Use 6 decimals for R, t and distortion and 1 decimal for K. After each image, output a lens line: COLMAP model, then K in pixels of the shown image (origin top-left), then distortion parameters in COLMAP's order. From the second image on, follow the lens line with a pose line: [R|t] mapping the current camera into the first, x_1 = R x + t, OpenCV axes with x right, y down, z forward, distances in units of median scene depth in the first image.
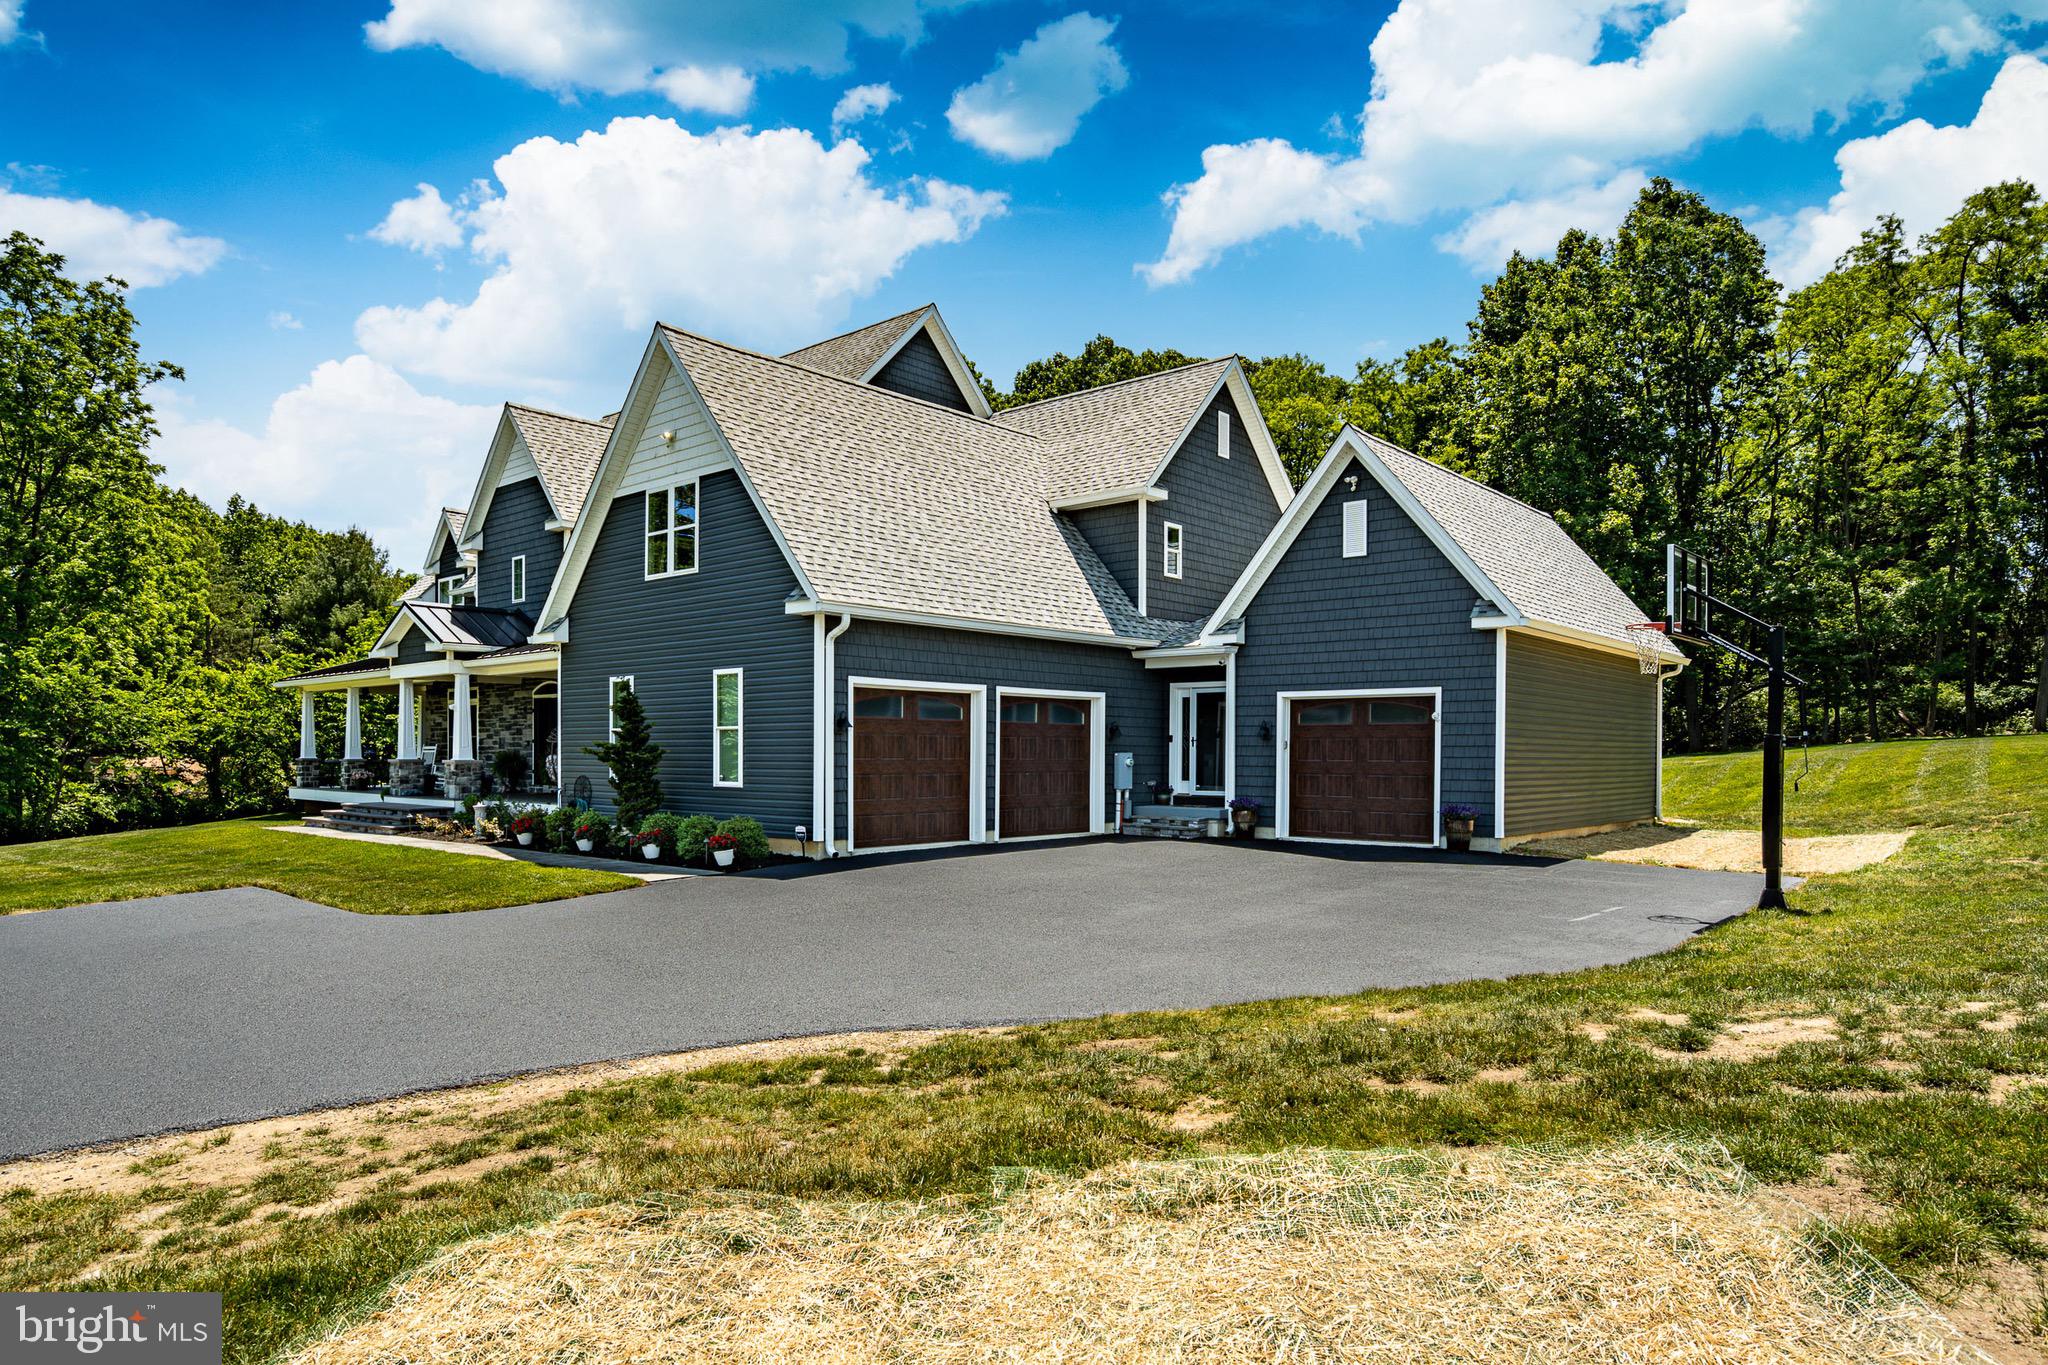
lens RADIAL K [[1238.2, 0, 1017.2], [0, 1238.2, 745.9], [0, 0, 1]] dist [-0.029927, 0.000076]
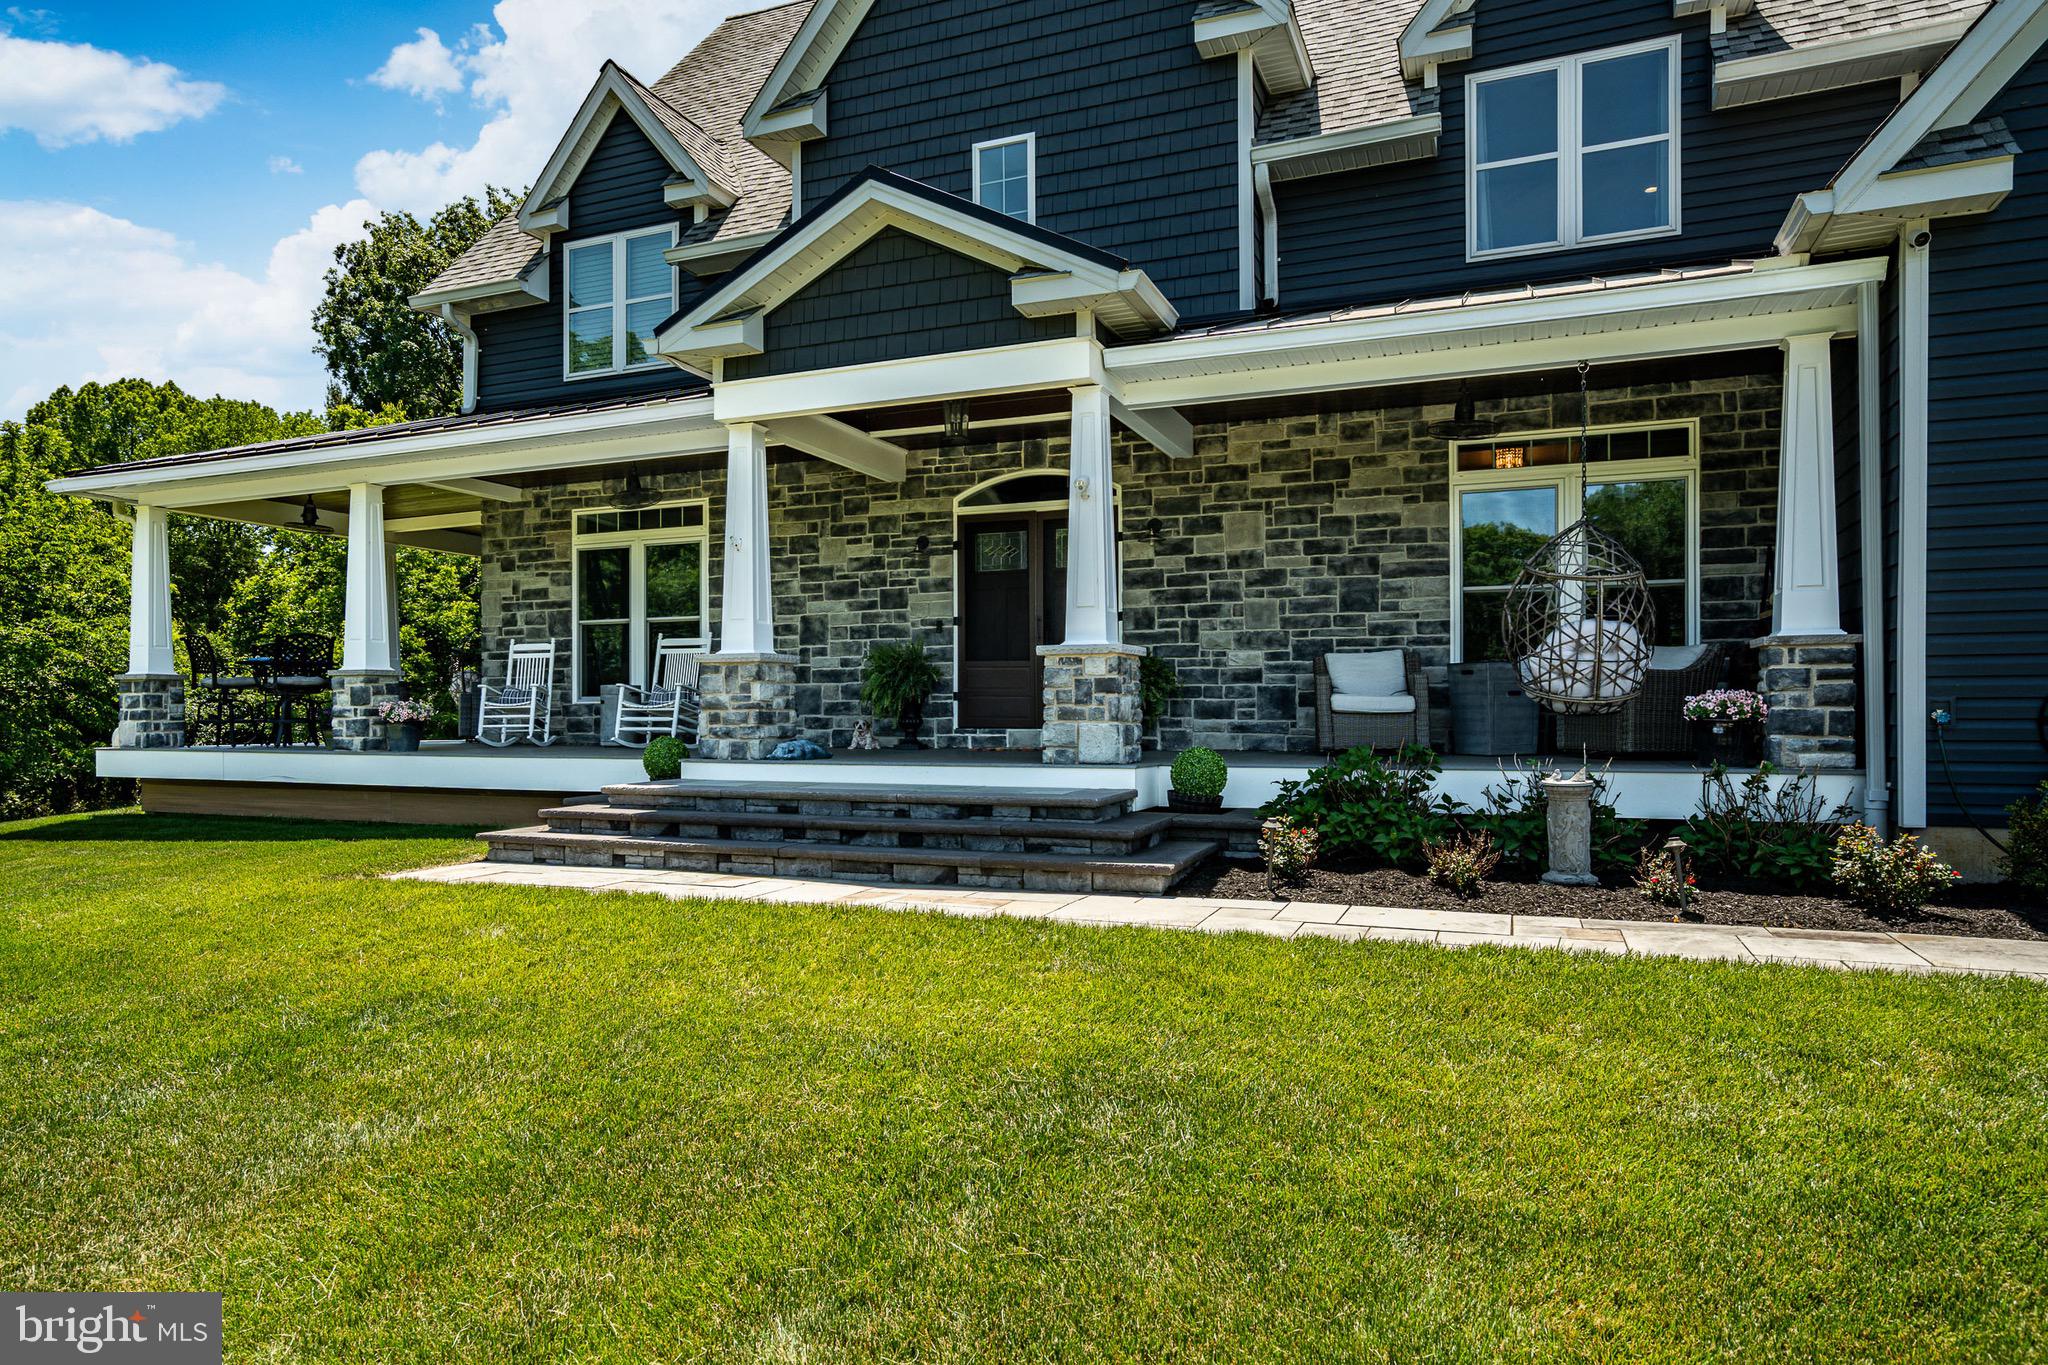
lens RADIAL K [[1278.8, 0, 962.1], [0, 1278.8, 680.5], [0, 0, 1]] dist [-0.006491, 0.000841]
pose [[0.949758, 0.004346, 0.312954, -0.685477], [0.002159, 0.999789, -0.020437, 0.031641], [-0.312976, 0.020086, 0.949549, 0.789487]]
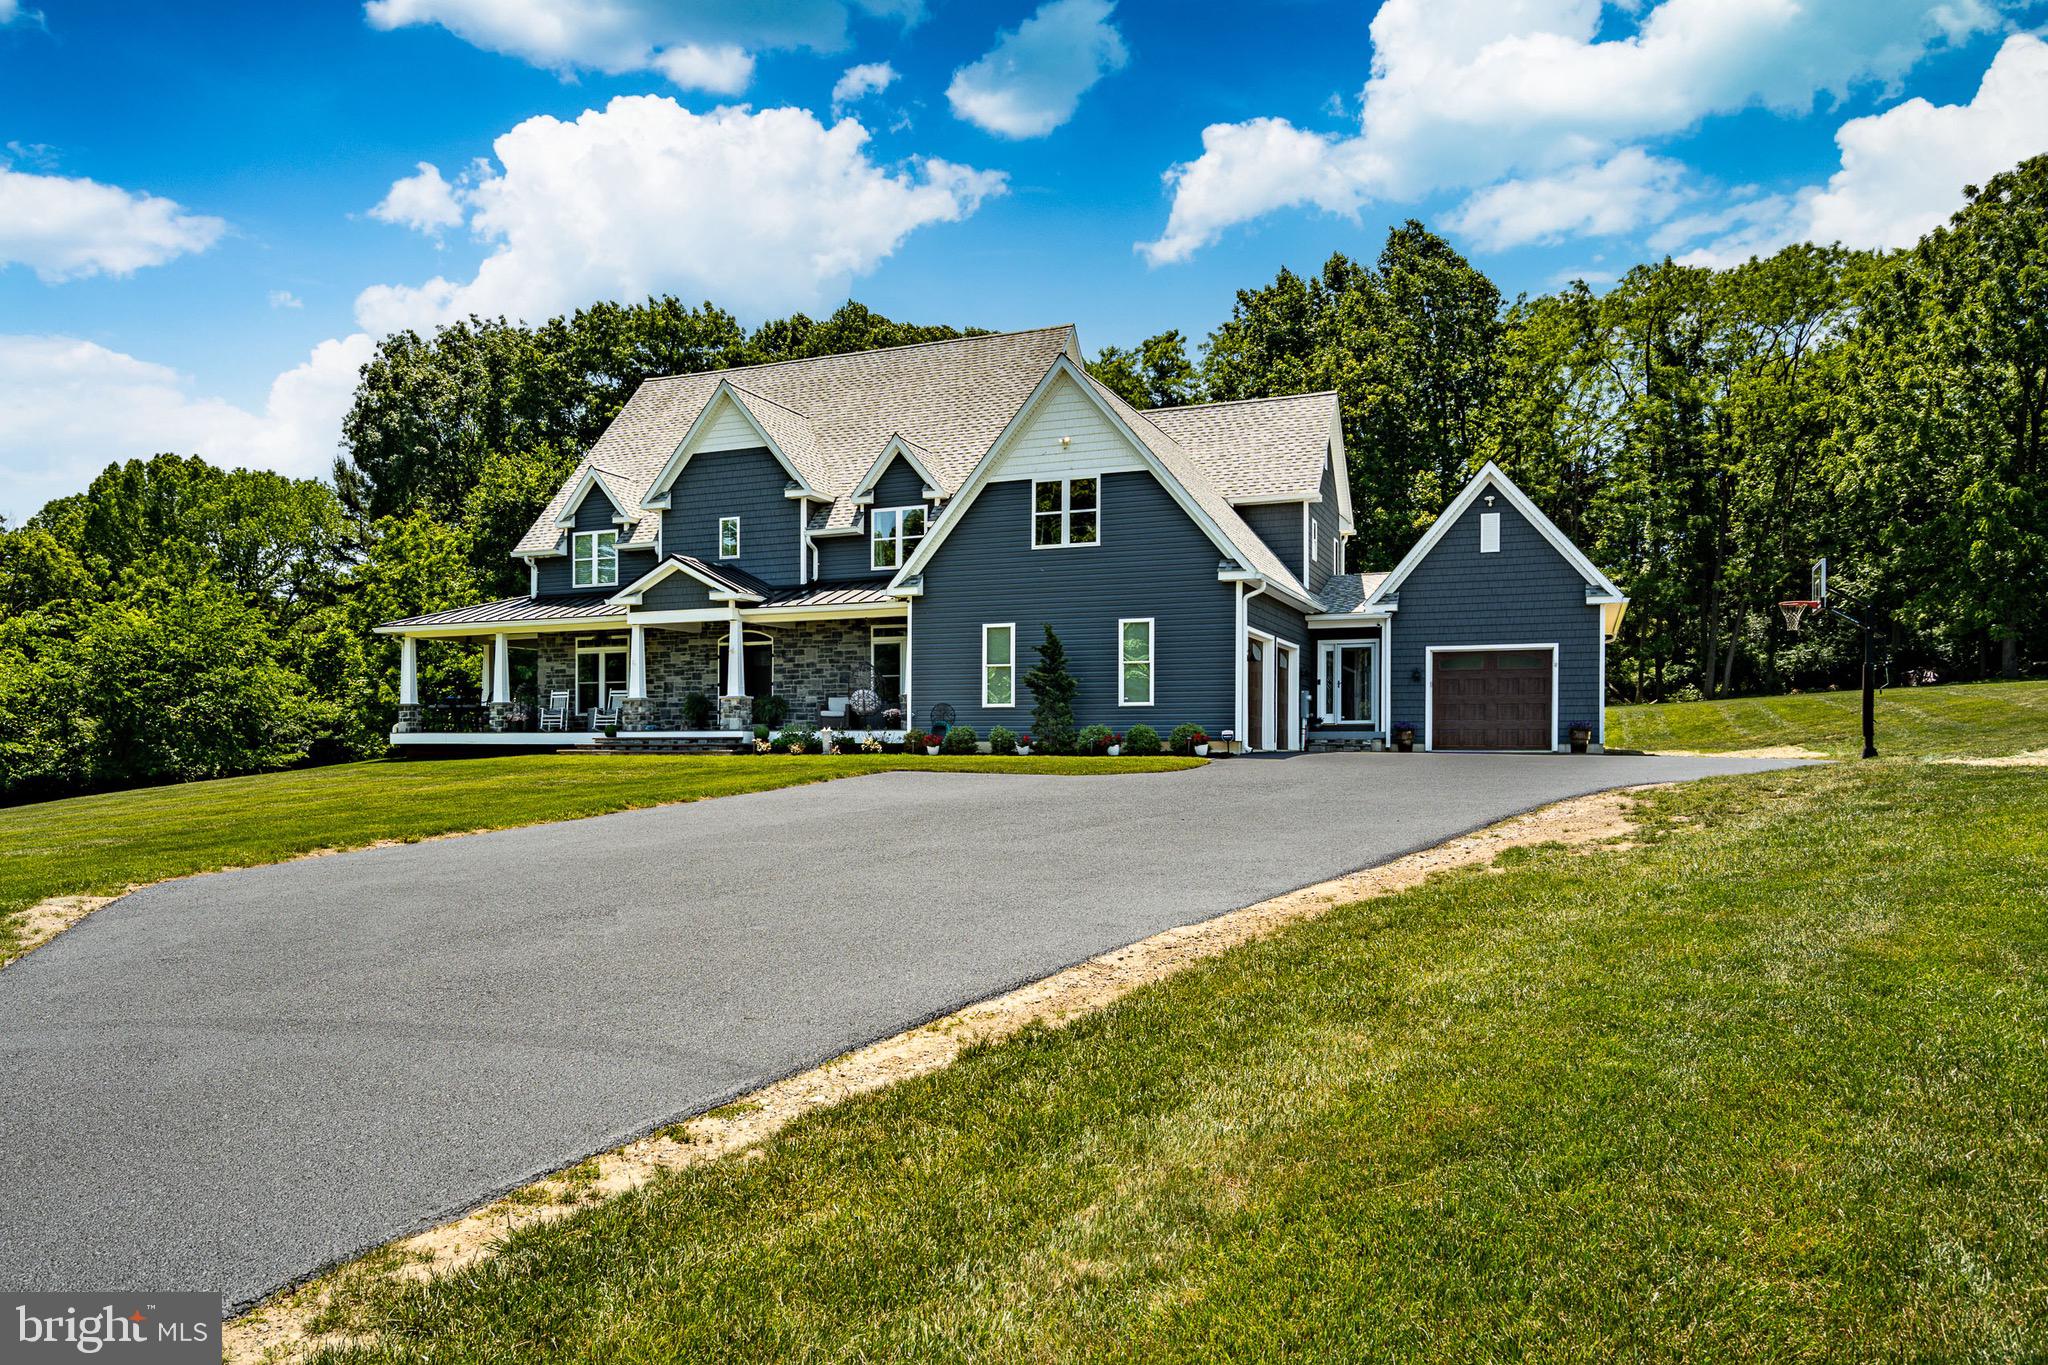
lens RADIAL K [[1430.2, 0, 927.5], [0, 1430.2, 709.6], [0, 0, 1]] dist [-0.006890, 0.027498]
pose [[0.955109, 0.005601, 0.296203, -0.778012], [0.000527, 0.999788, -0.020605, 0.058643], [-0.296256, 0.019836, 0.954903, -0.357858]]
